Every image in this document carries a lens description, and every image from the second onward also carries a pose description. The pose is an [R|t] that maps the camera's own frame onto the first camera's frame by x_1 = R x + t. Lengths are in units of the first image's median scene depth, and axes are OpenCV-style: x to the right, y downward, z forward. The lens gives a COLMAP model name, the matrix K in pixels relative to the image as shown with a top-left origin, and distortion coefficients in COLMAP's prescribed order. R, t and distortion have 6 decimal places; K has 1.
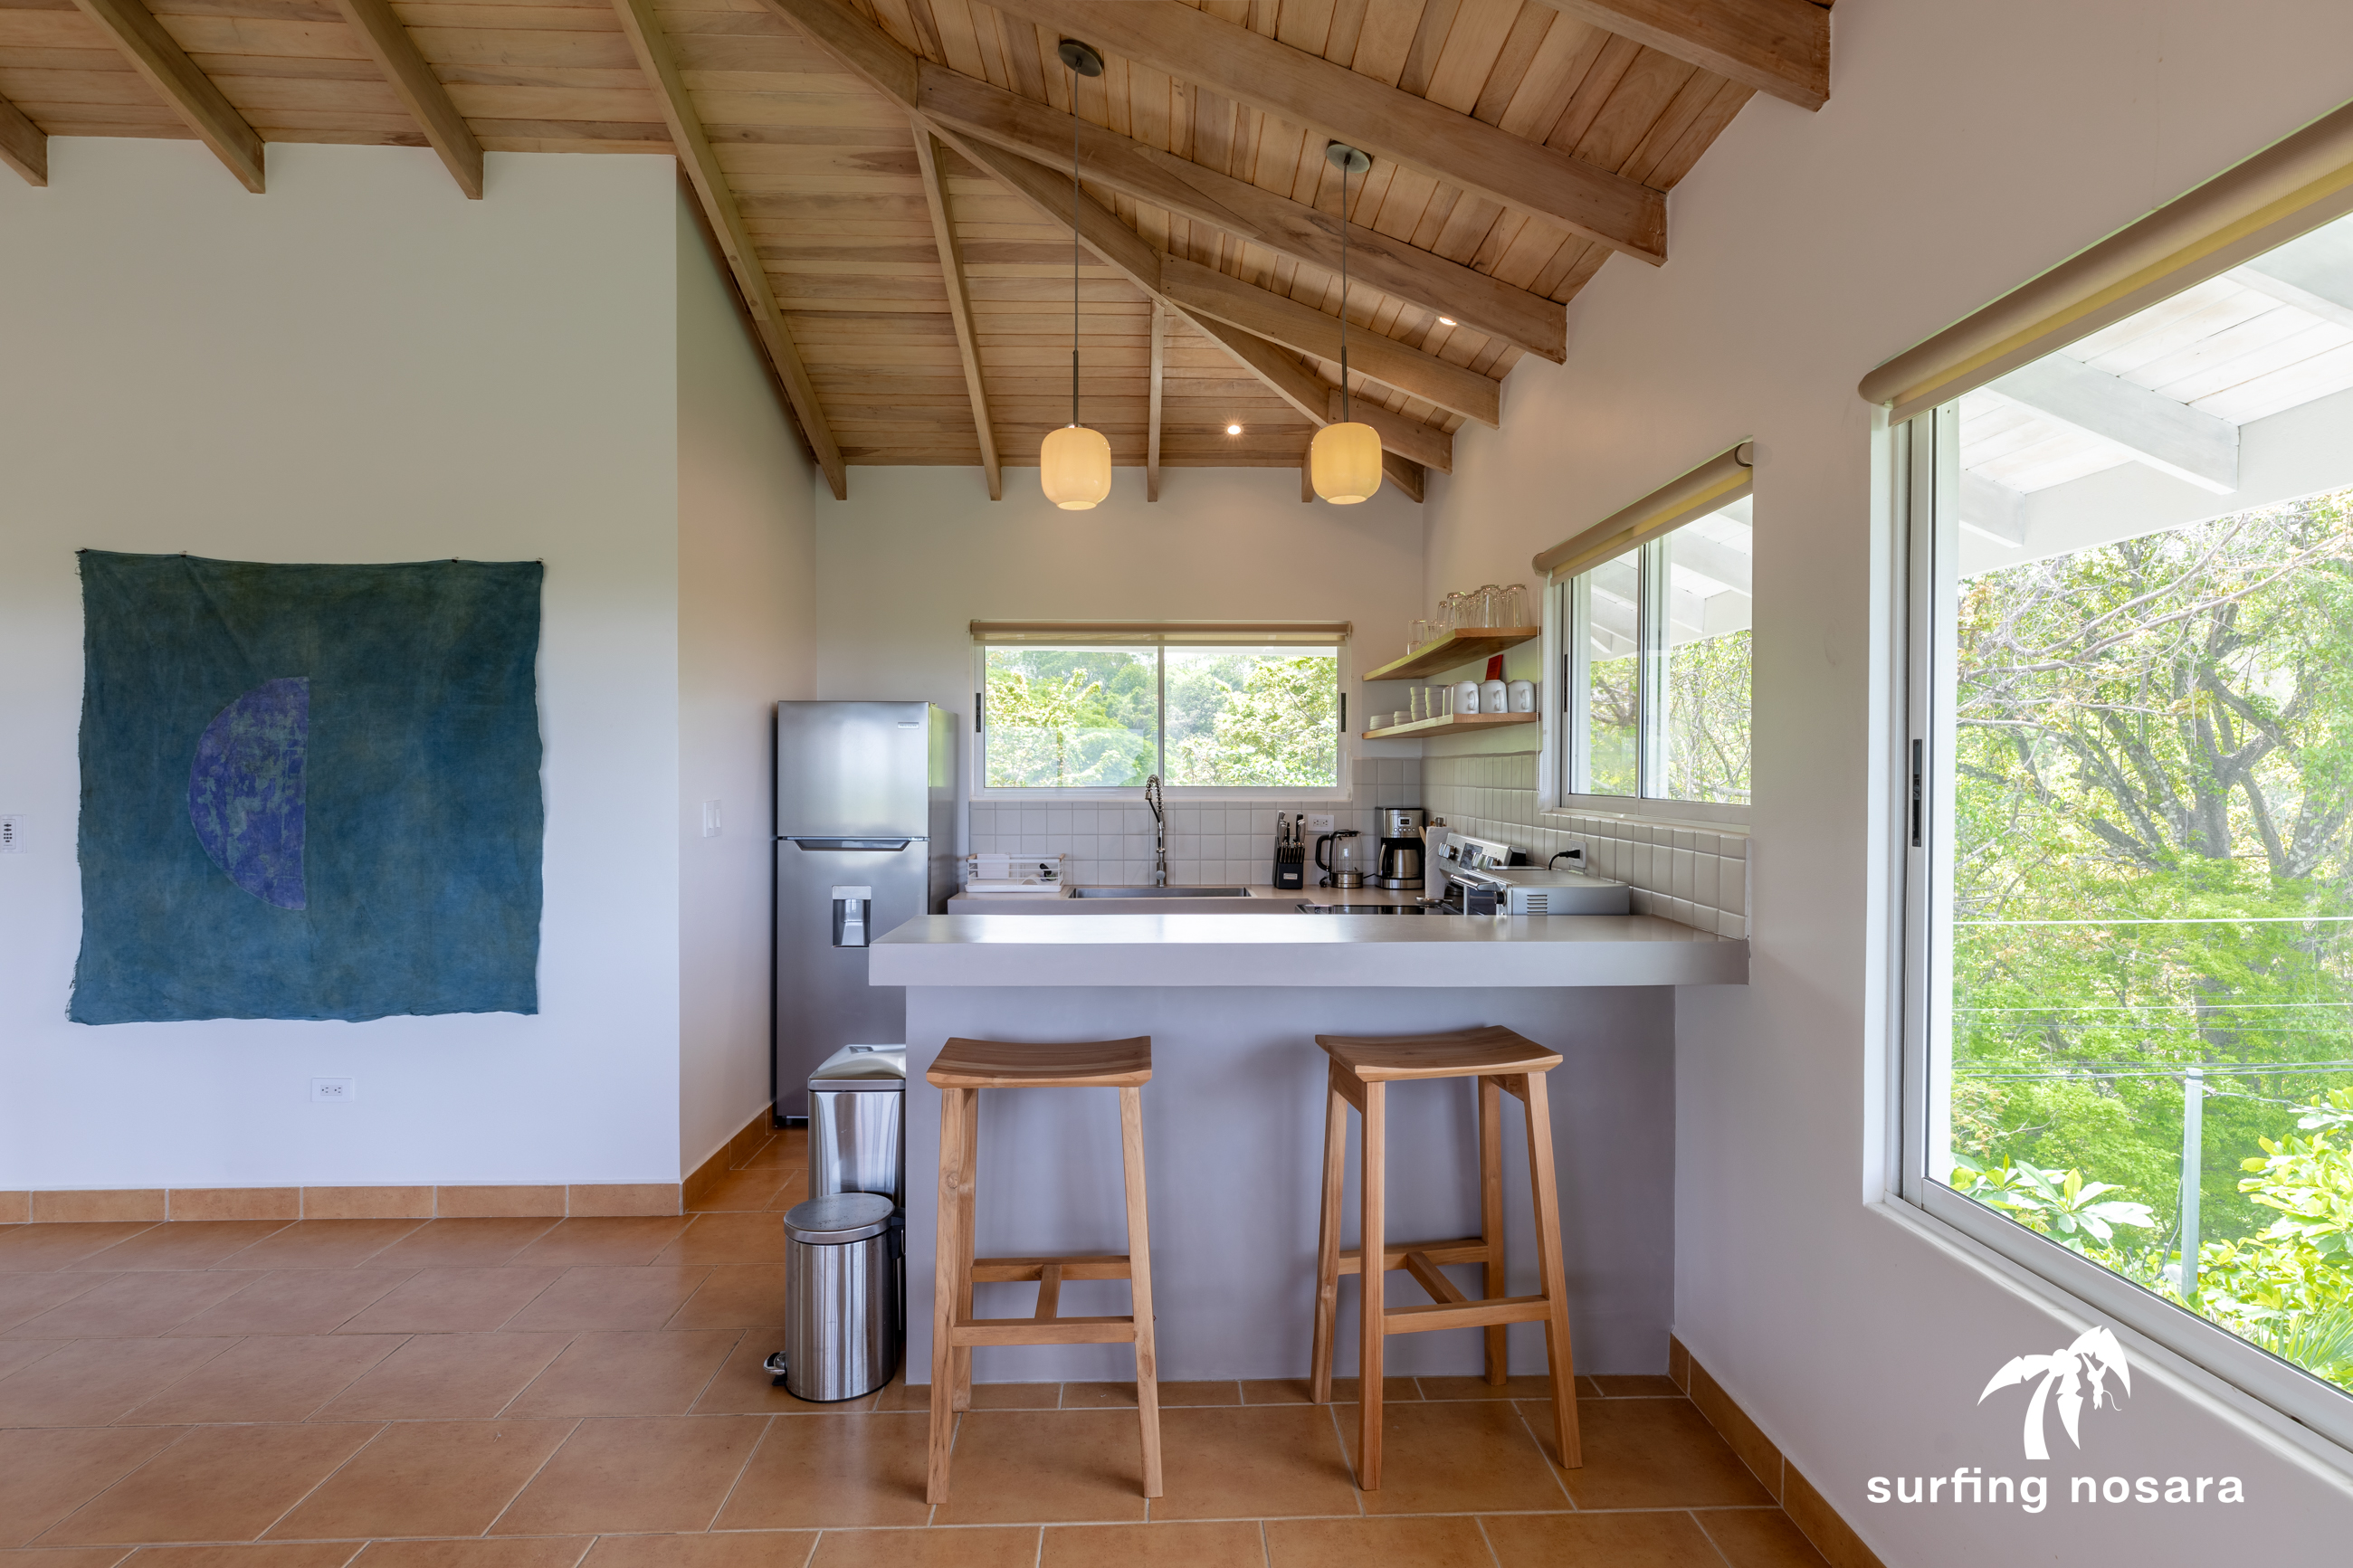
lens RADIAL K [[1276.1, 0, 1176.5], [0, 1276.1, 784.0], [0, 0, 1]] dist [0.001899, 0.000042]
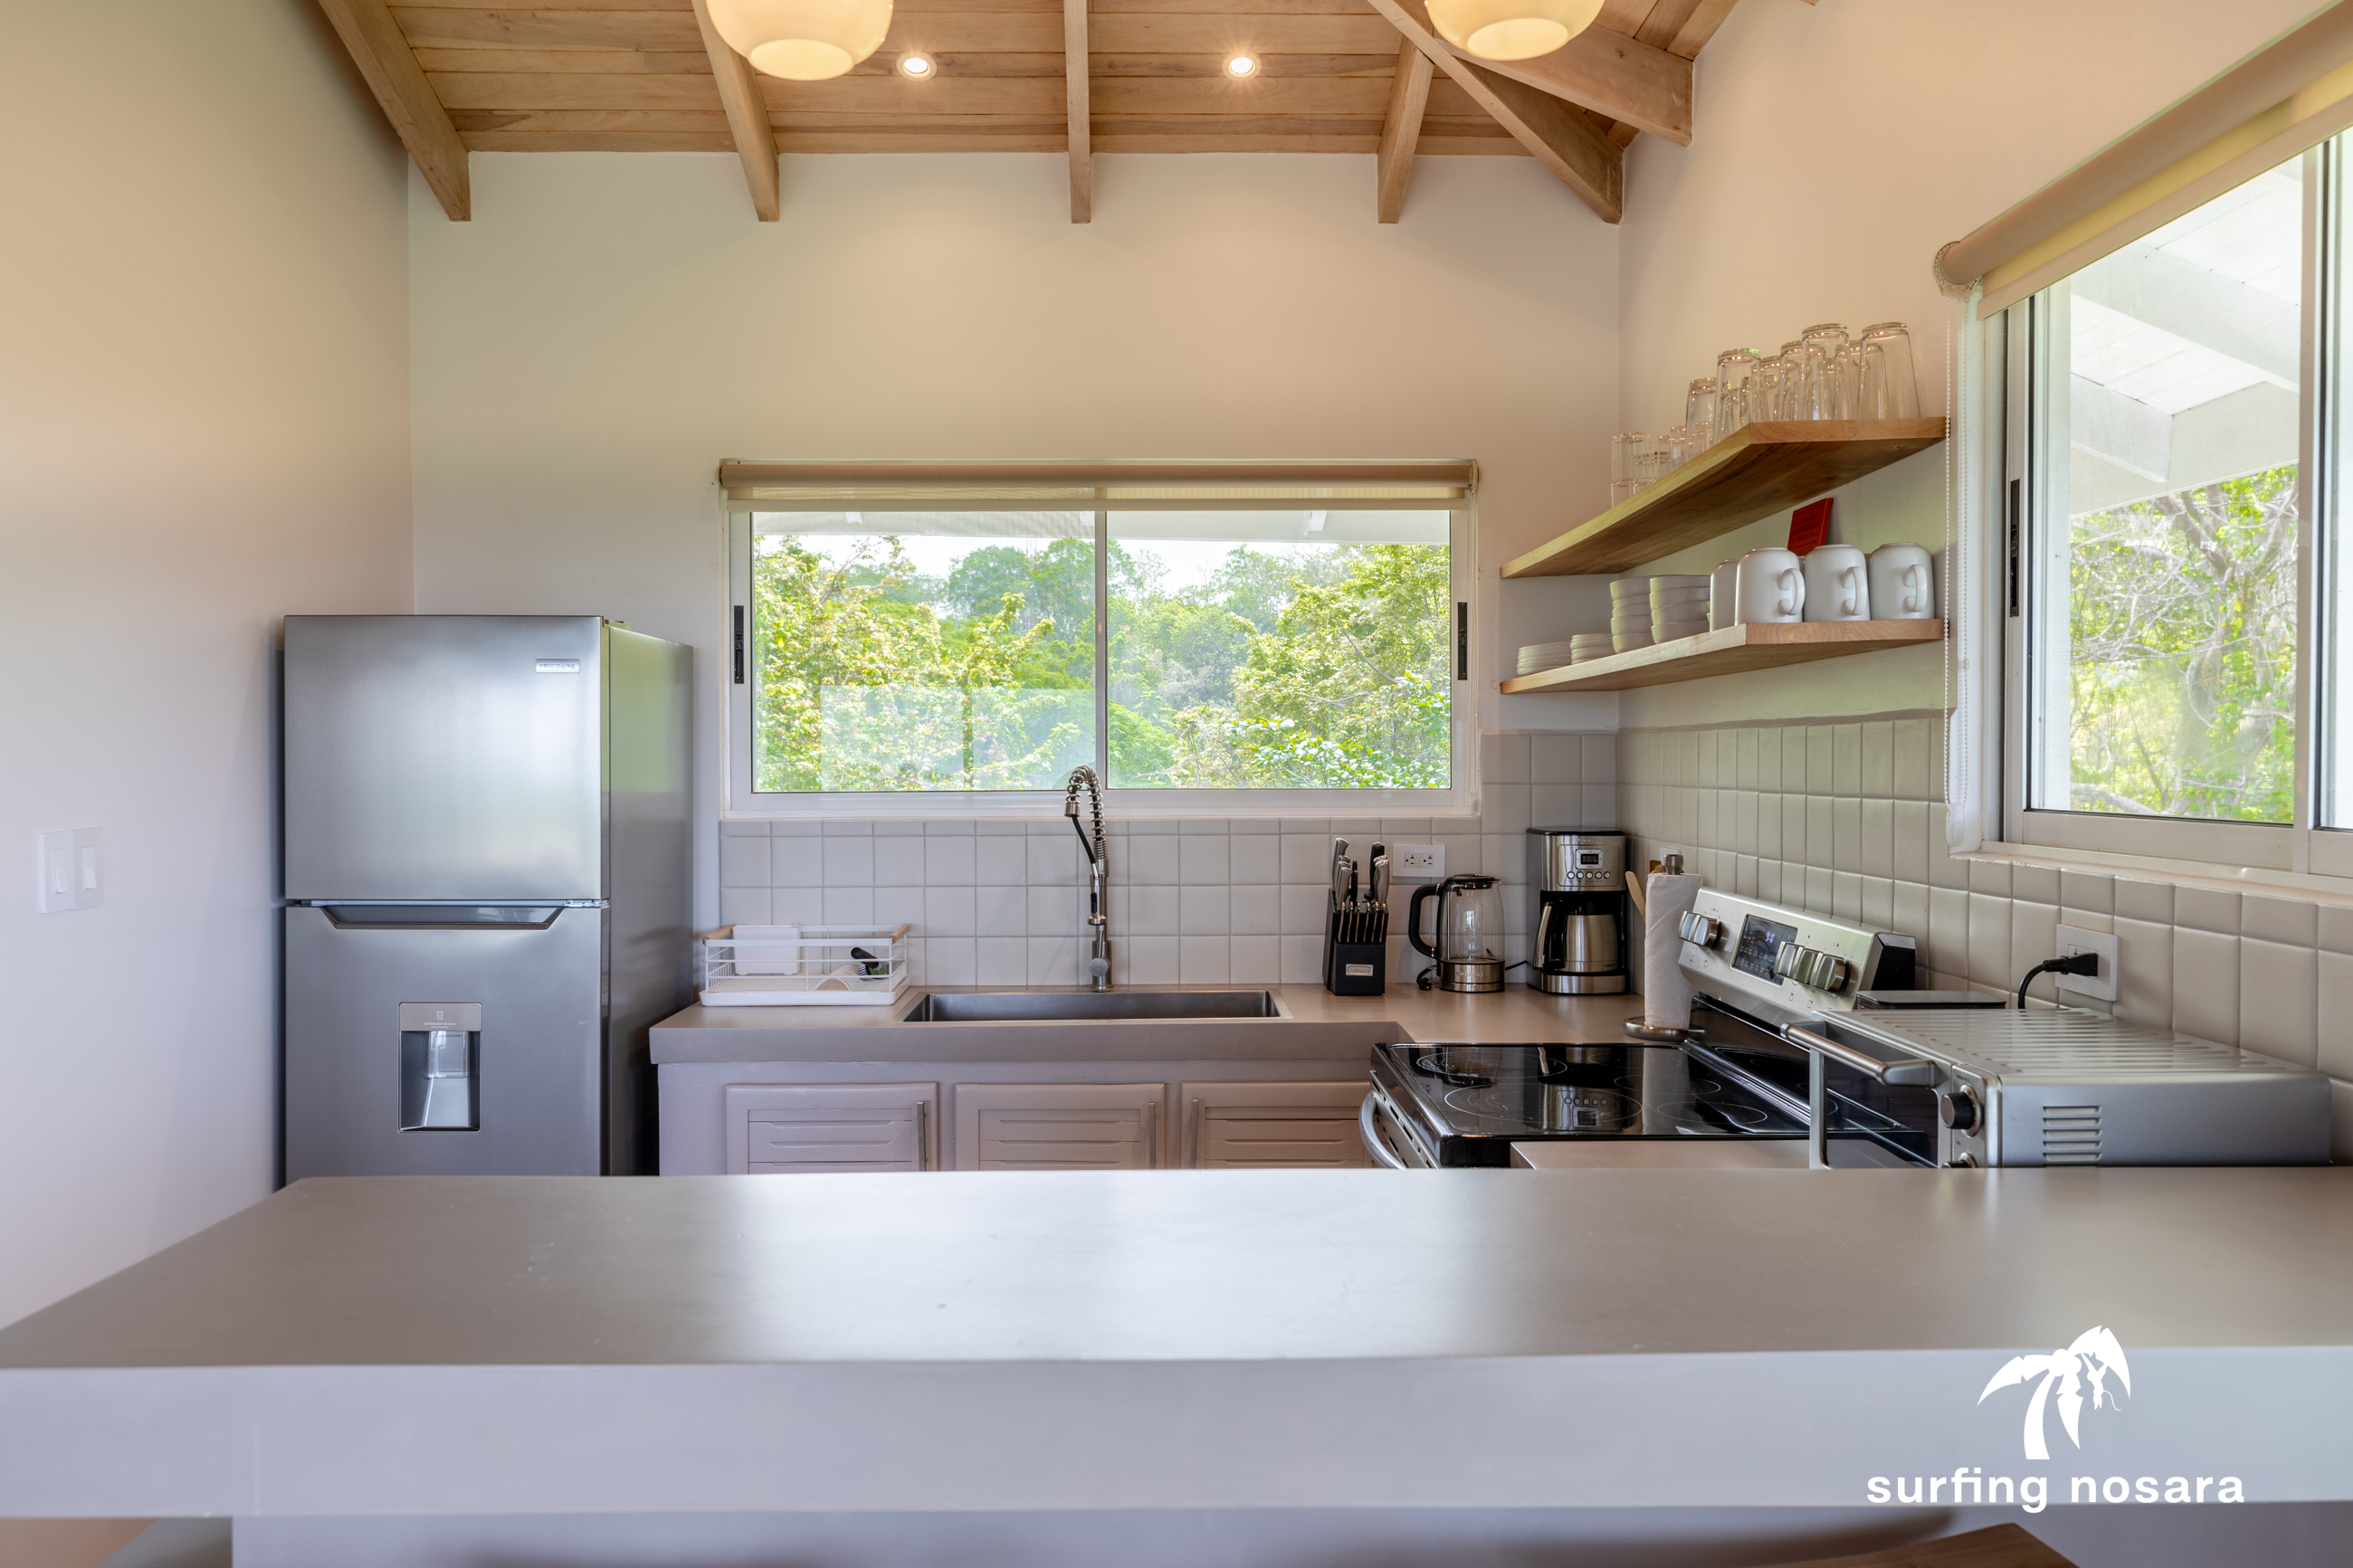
lens RADIAL K [[1675.2, 0, 1176.5], [0, 1675.2, 784.0], [0, 0, 1]] dist [-0.005159, 0.000339]
pose [[0.999926, -0.004034, -0.011443, 0.025822], [0.004108, 0.999971, 0.006400, -0.004422], [0.011417, -0.006446, 0.999914, 0.345963]]
